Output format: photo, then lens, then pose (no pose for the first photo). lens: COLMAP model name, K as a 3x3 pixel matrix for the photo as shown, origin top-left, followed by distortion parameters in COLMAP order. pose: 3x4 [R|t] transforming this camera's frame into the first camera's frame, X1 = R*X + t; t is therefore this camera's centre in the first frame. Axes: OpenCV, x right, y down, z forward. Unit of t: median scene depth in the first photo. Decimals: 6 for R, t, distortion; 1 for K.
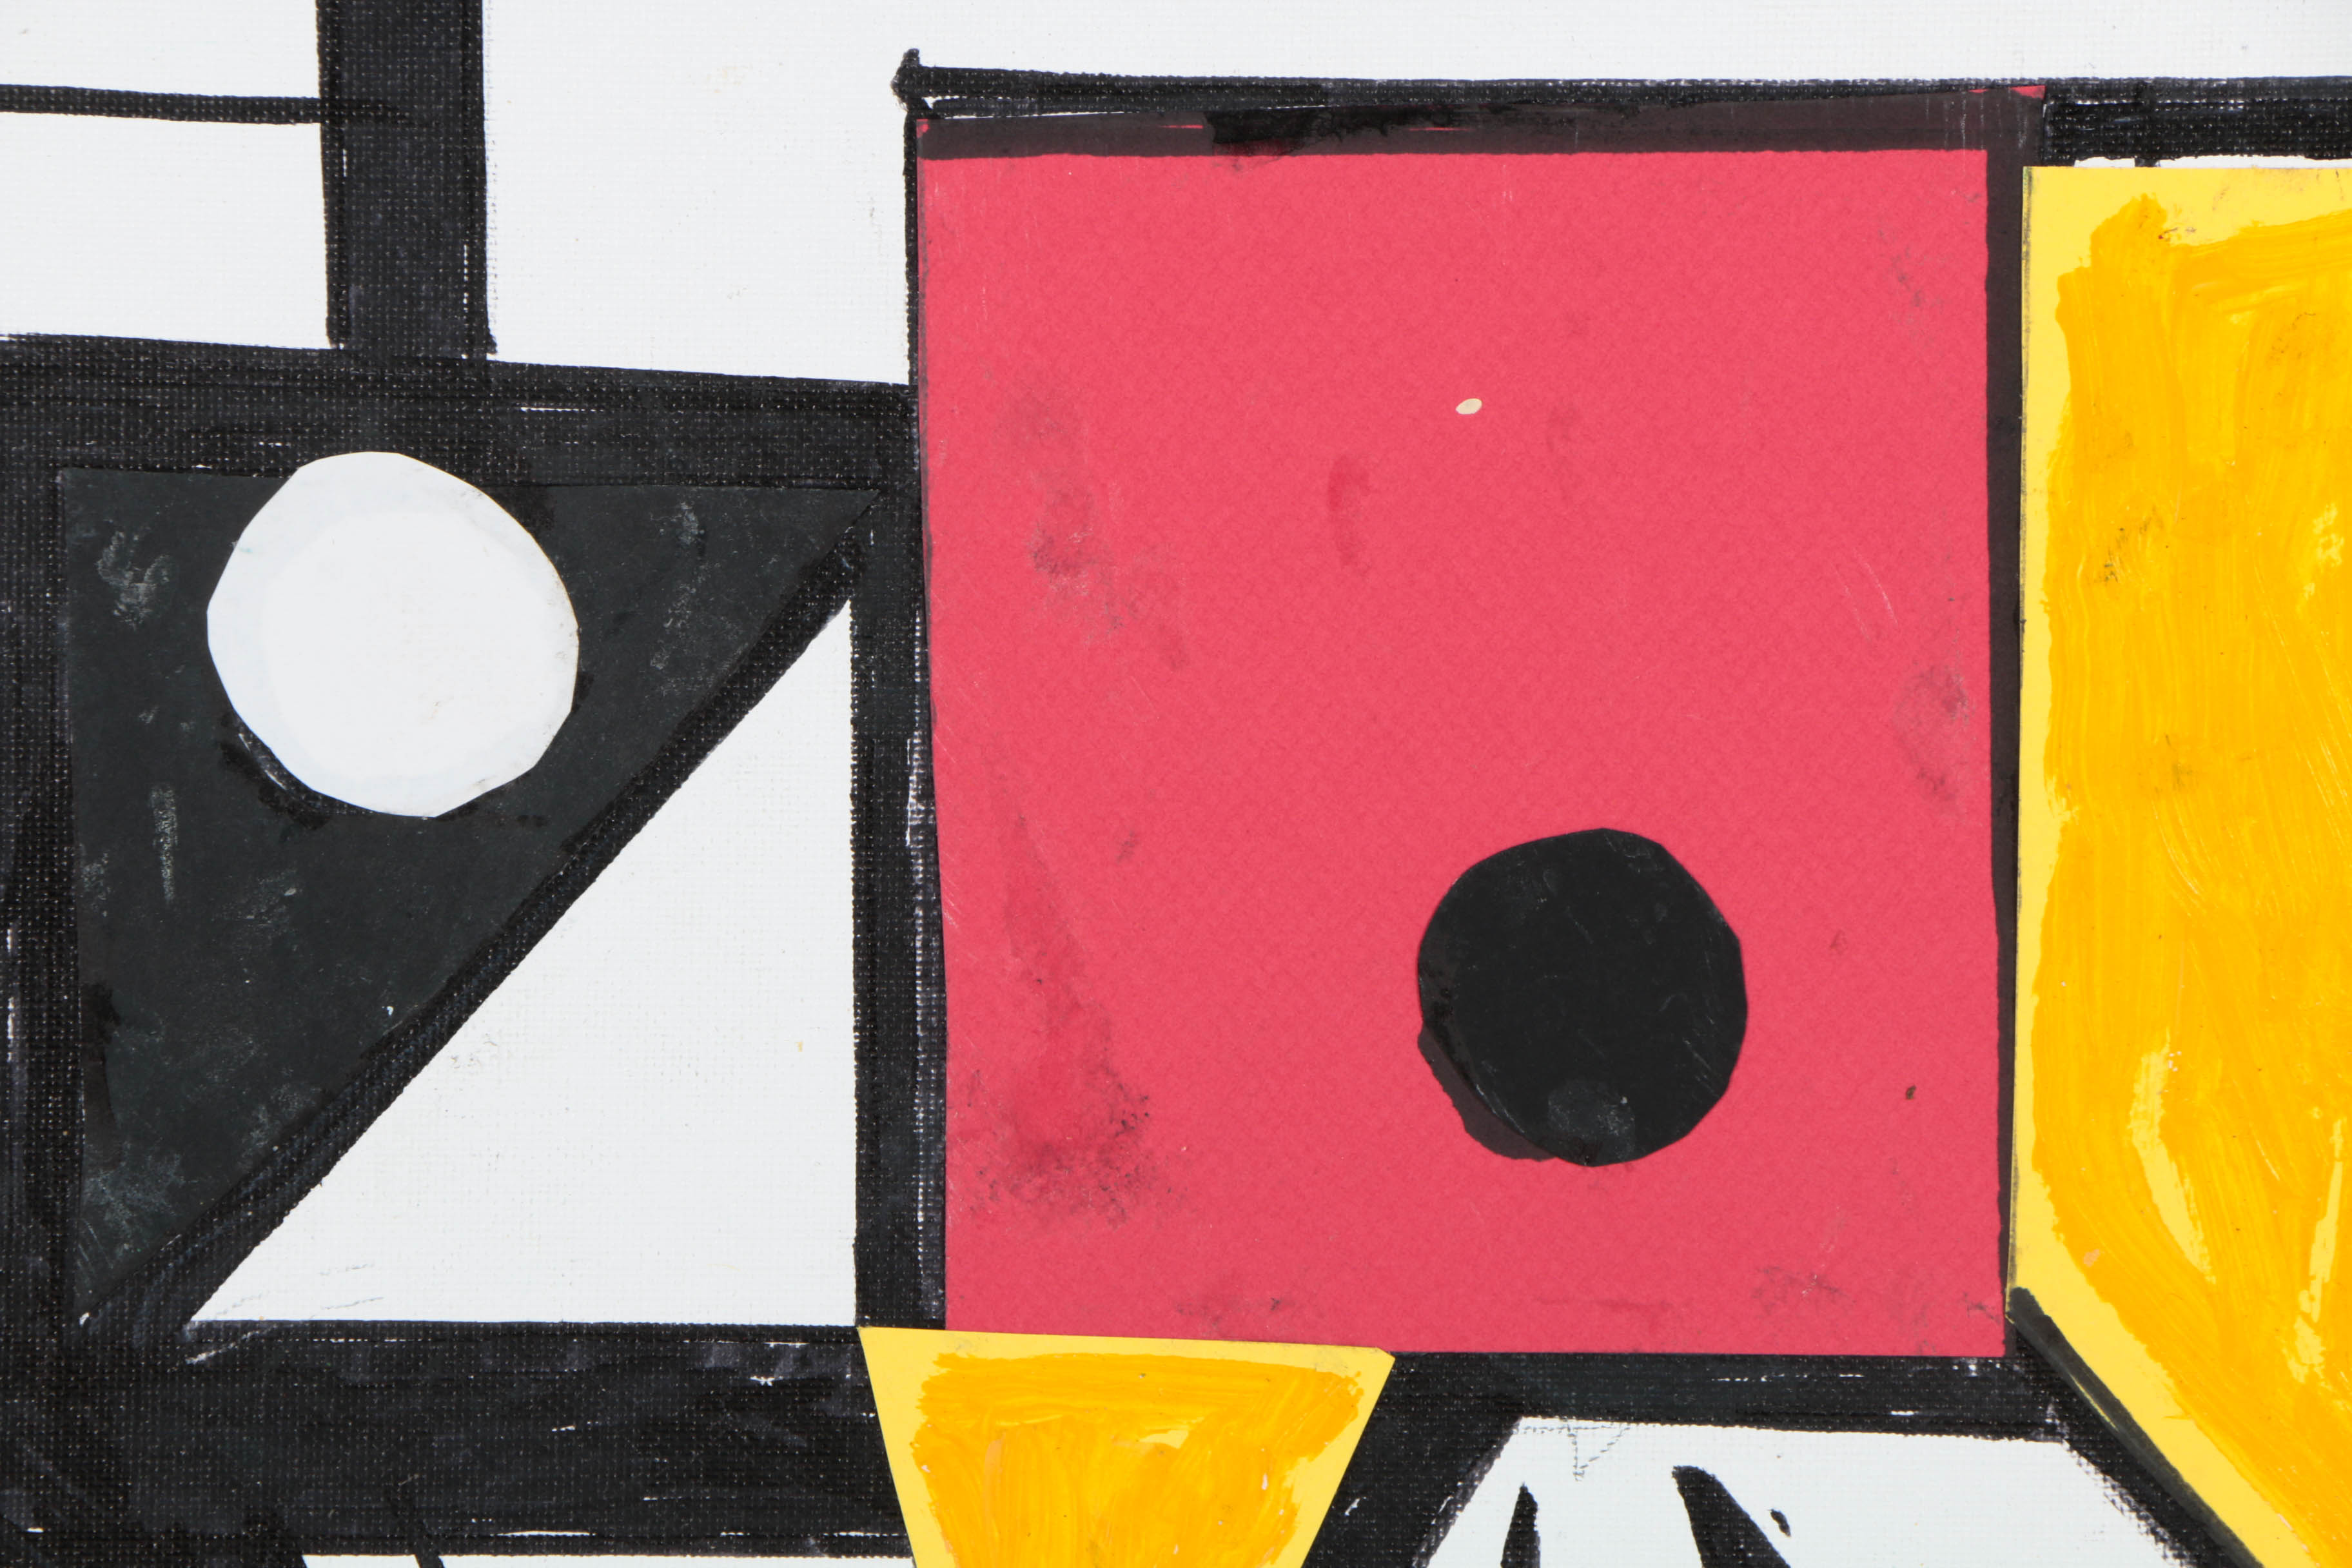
lens RADIAL K [[13896.6, 0, 1171.6], [0, 13896.6, 782.2], [0, 0, 1]] dist [2.111552, 0.000000]
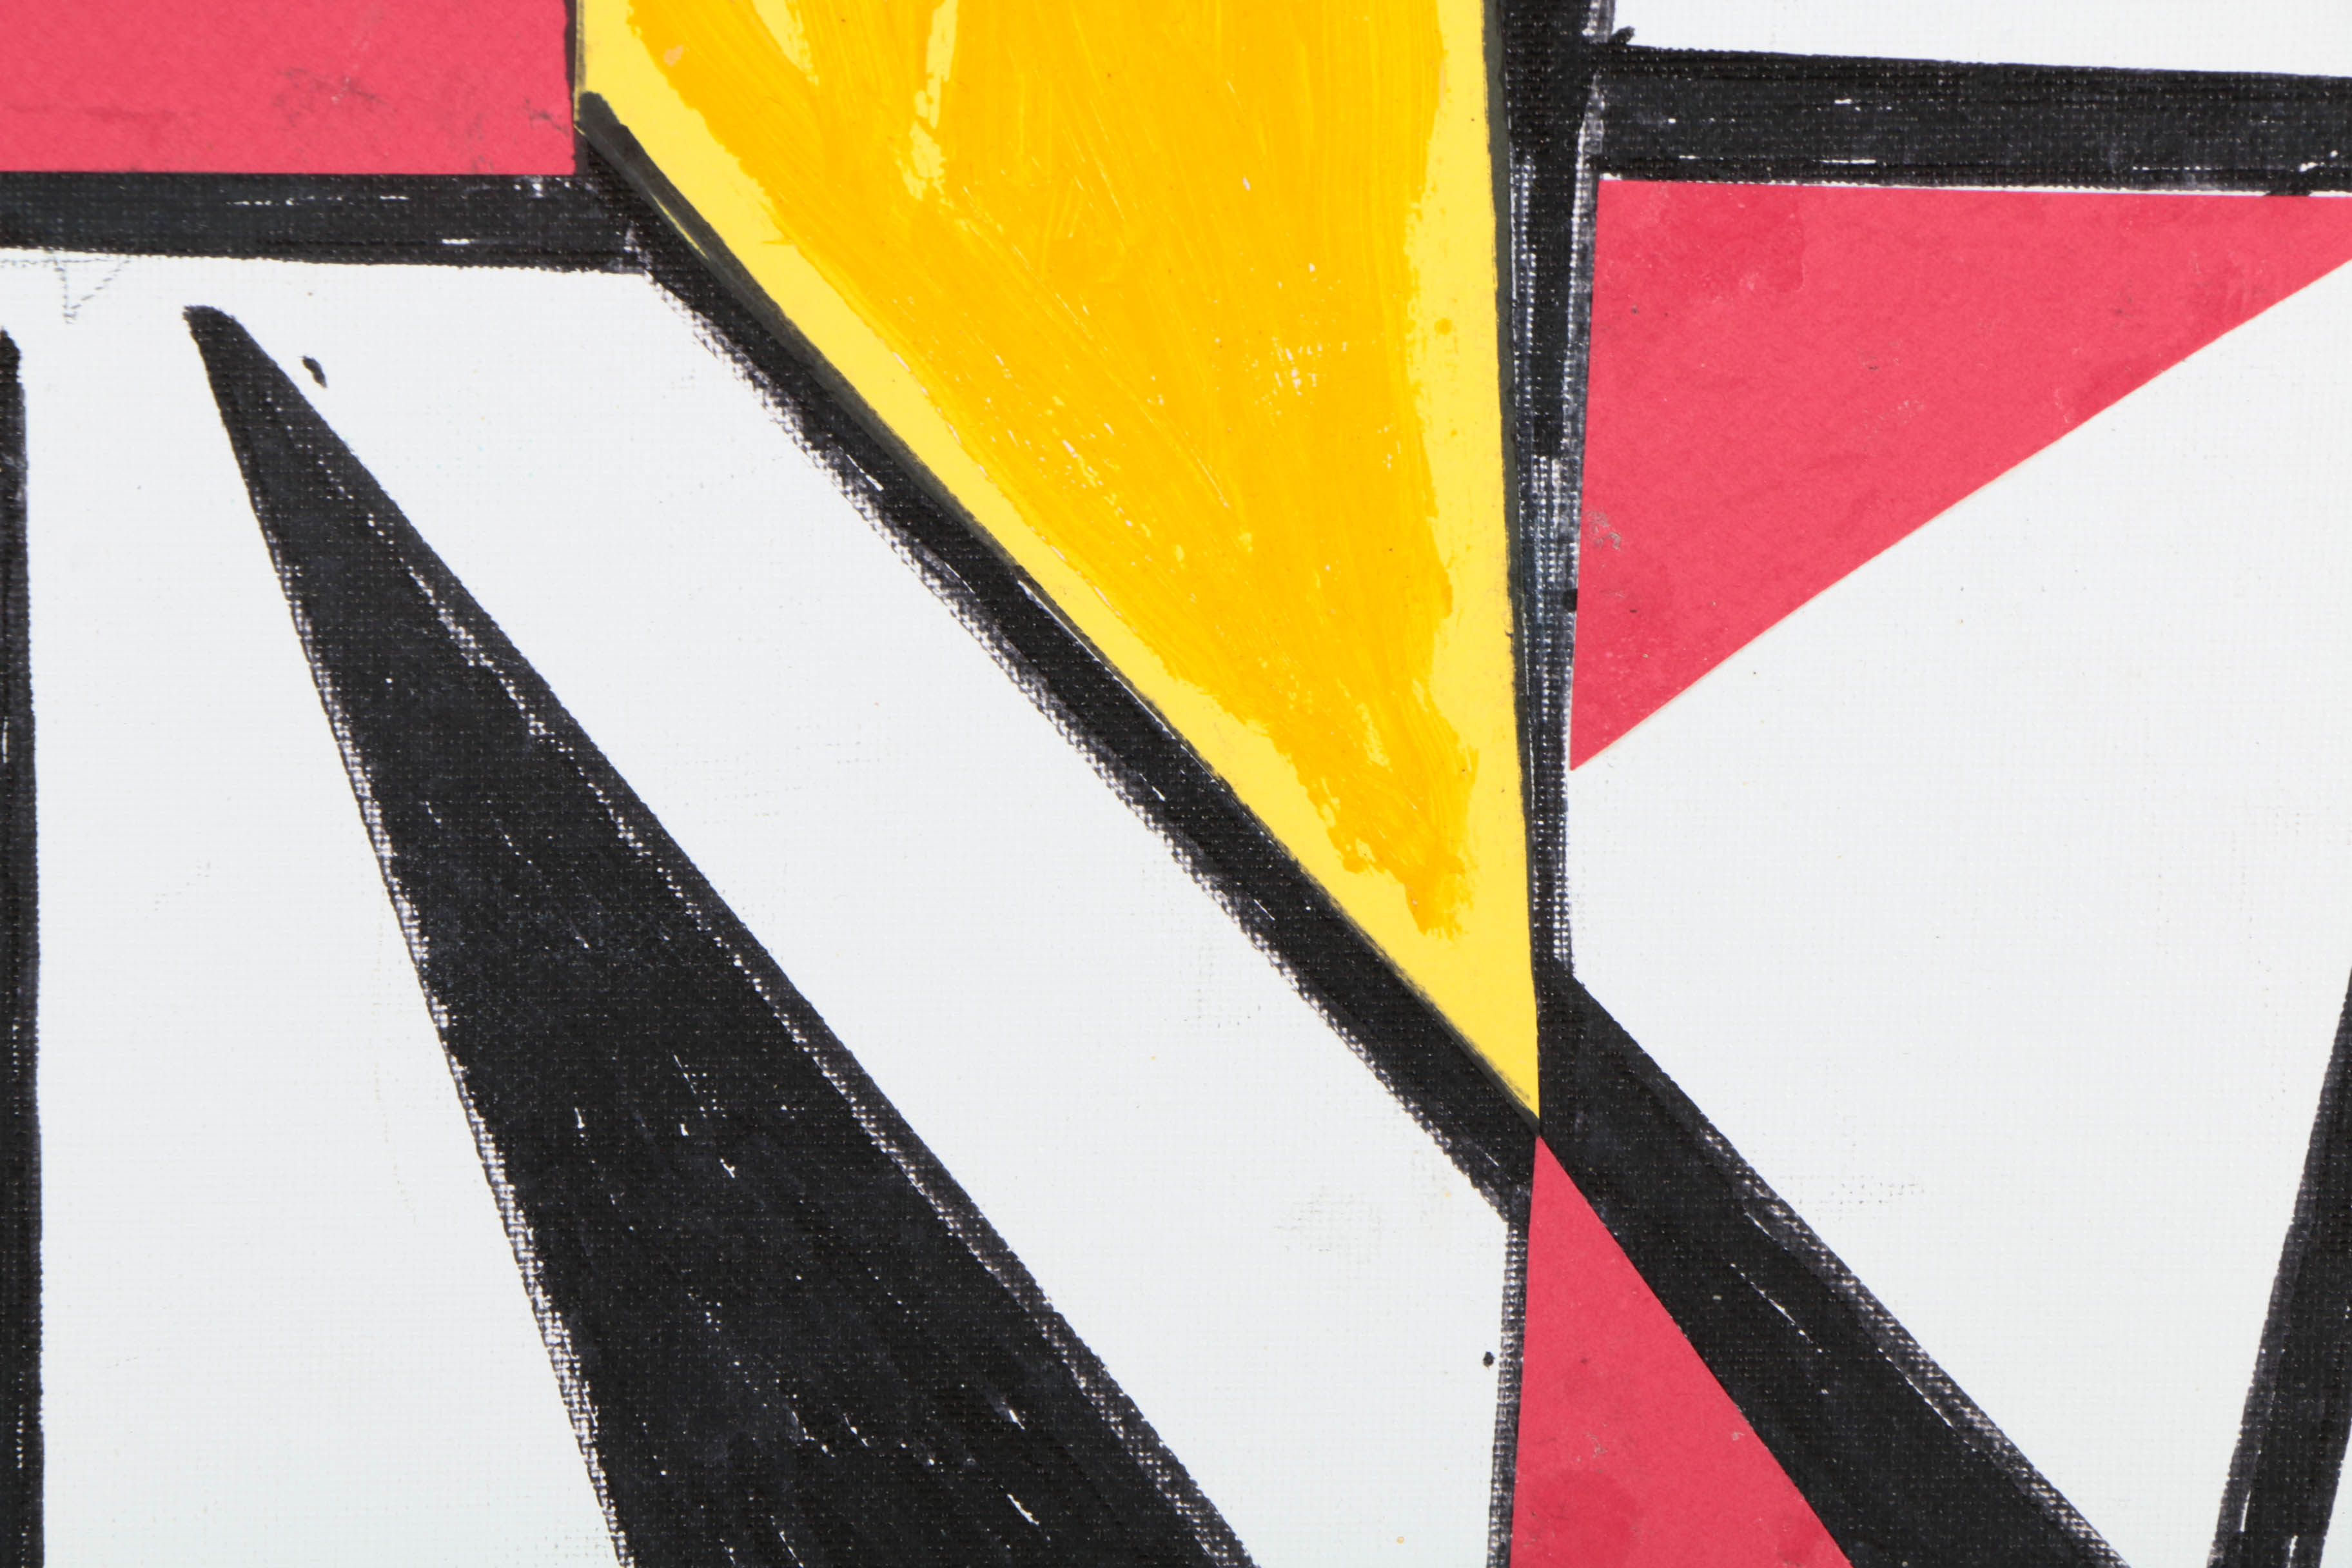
lens RADIAL K [[13896.6, 0, 1171.2], [0, 13896.6, 802.3], [0, 0, 1]] dist [2.111552, 0.000000]
pose [[0.993500, -0.028127, 0.110307, 0.000399], [0.016771, 0.994585, 0.102564, -0.007792], [-0.112594, -0.100047, 0.988591, 0.151611]]
